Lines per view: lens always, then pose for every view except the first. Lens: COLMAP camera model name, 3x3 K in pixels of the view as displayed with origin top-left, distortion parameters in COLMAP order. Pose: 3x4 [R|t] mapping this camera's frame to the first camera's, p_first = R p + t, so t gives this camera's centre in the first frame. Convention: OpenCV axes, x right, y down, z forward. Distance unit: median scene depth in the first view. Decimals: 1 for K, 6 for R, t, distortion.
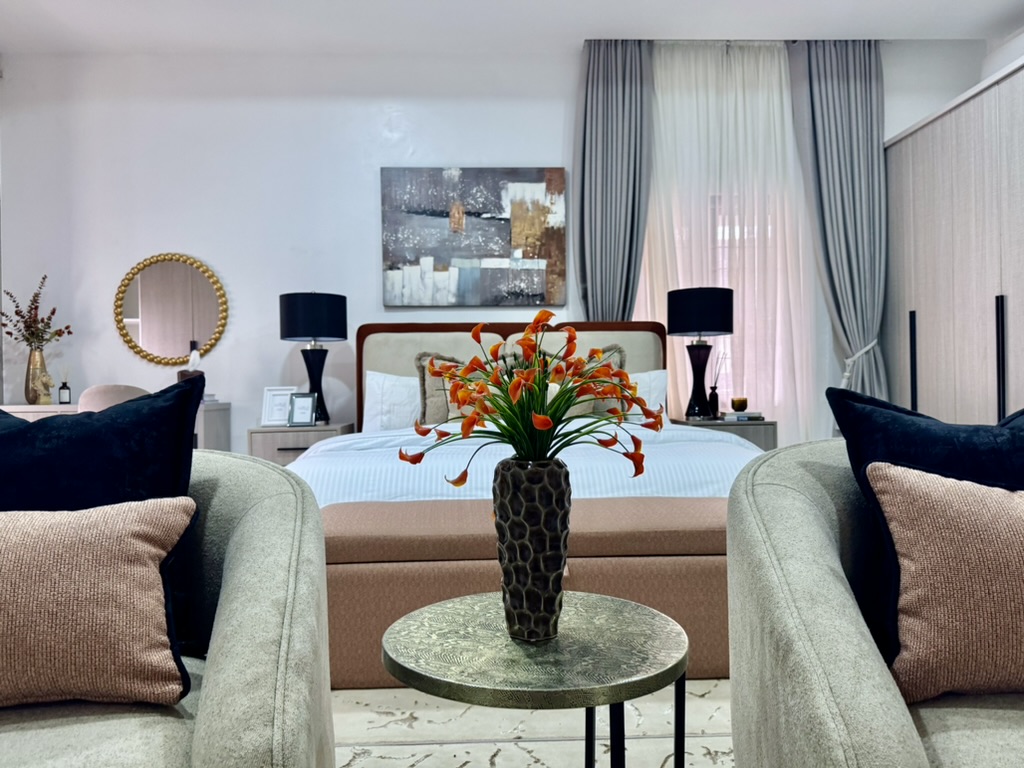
lens RADIAL K [[770.8, 0, 513.2], [0, 770.8, 395.9], [0, 0, 1]] dist [0.100992, -0.137310]
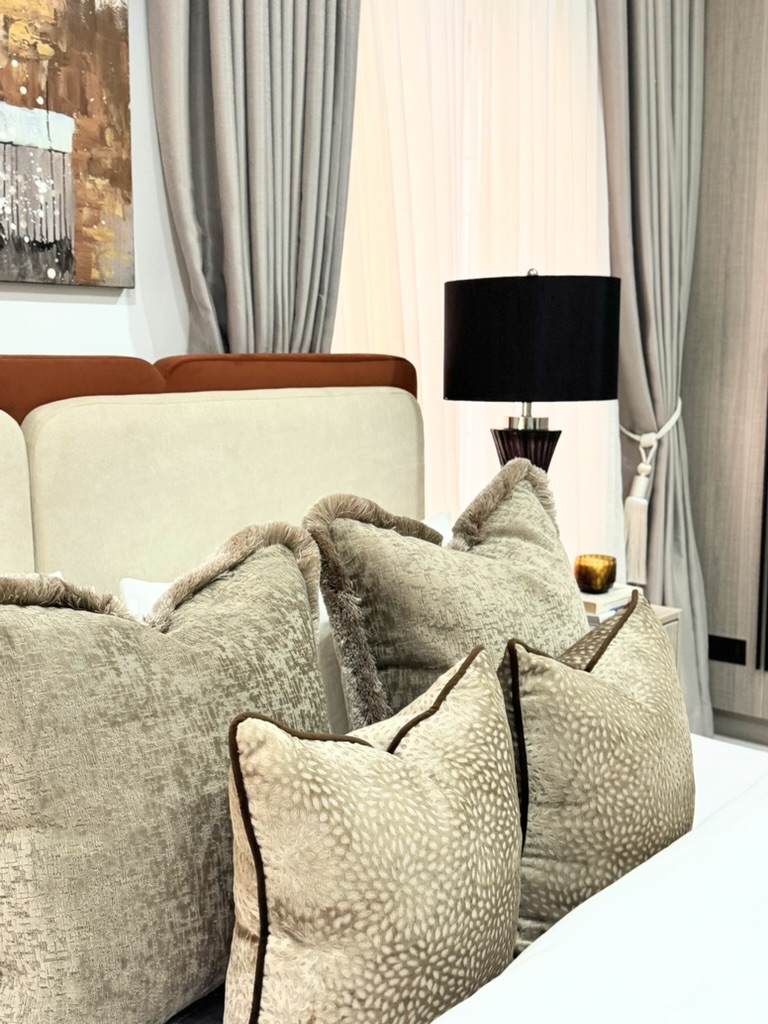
lens RADIAL K [[1198.4, 0, 384.0], [0, 1198.4, 512.0], [0, 0, 1]] dist [0.221431, -0.560893]
pose [[0.691640, -0.087697, 0.716899, -0.207571], [-0.001967, 0.992368, 0.123292, -0.090612], [-0.722240, -0.086684, 0.686189, 0.609601]]
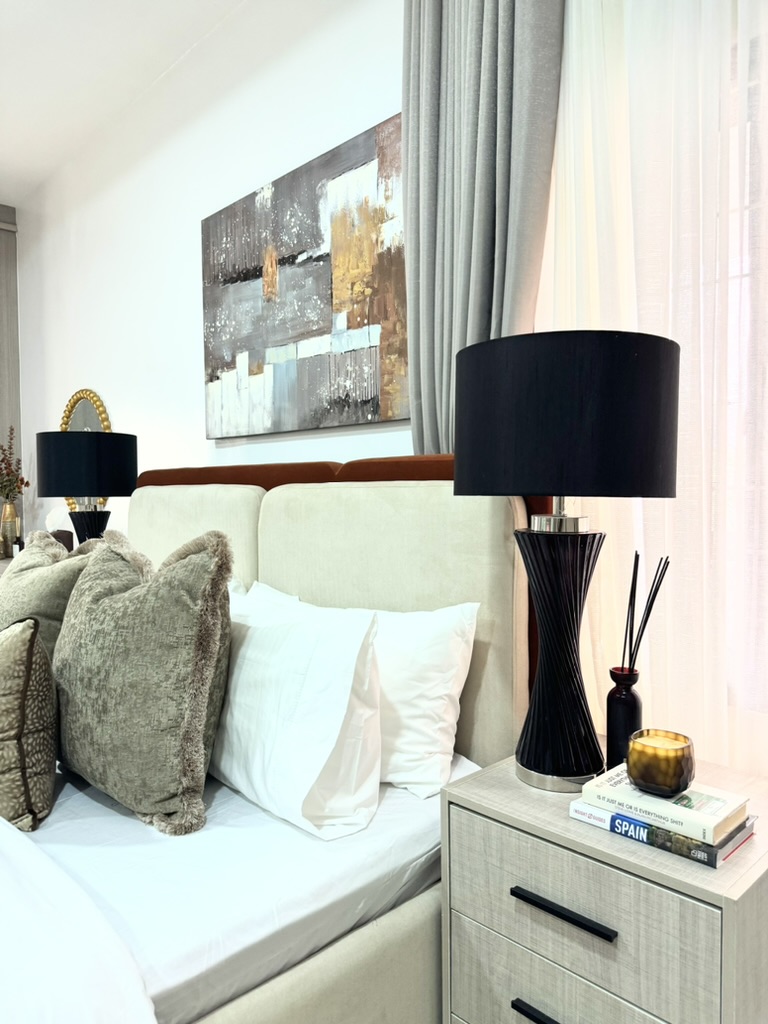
lens RADIAL K [[728.3, 0, 384.0], [0, 728.3, 512.0], [0, 0, 1]] dist [0.155824, -0.328346]
pose [[0.663975, 0.026100, -0.747299, 0.382478], [-0.007375, 0.999571, 0.028359, -0.074933], [0.747718, -0.013318, 0.663883, 0.707021]]
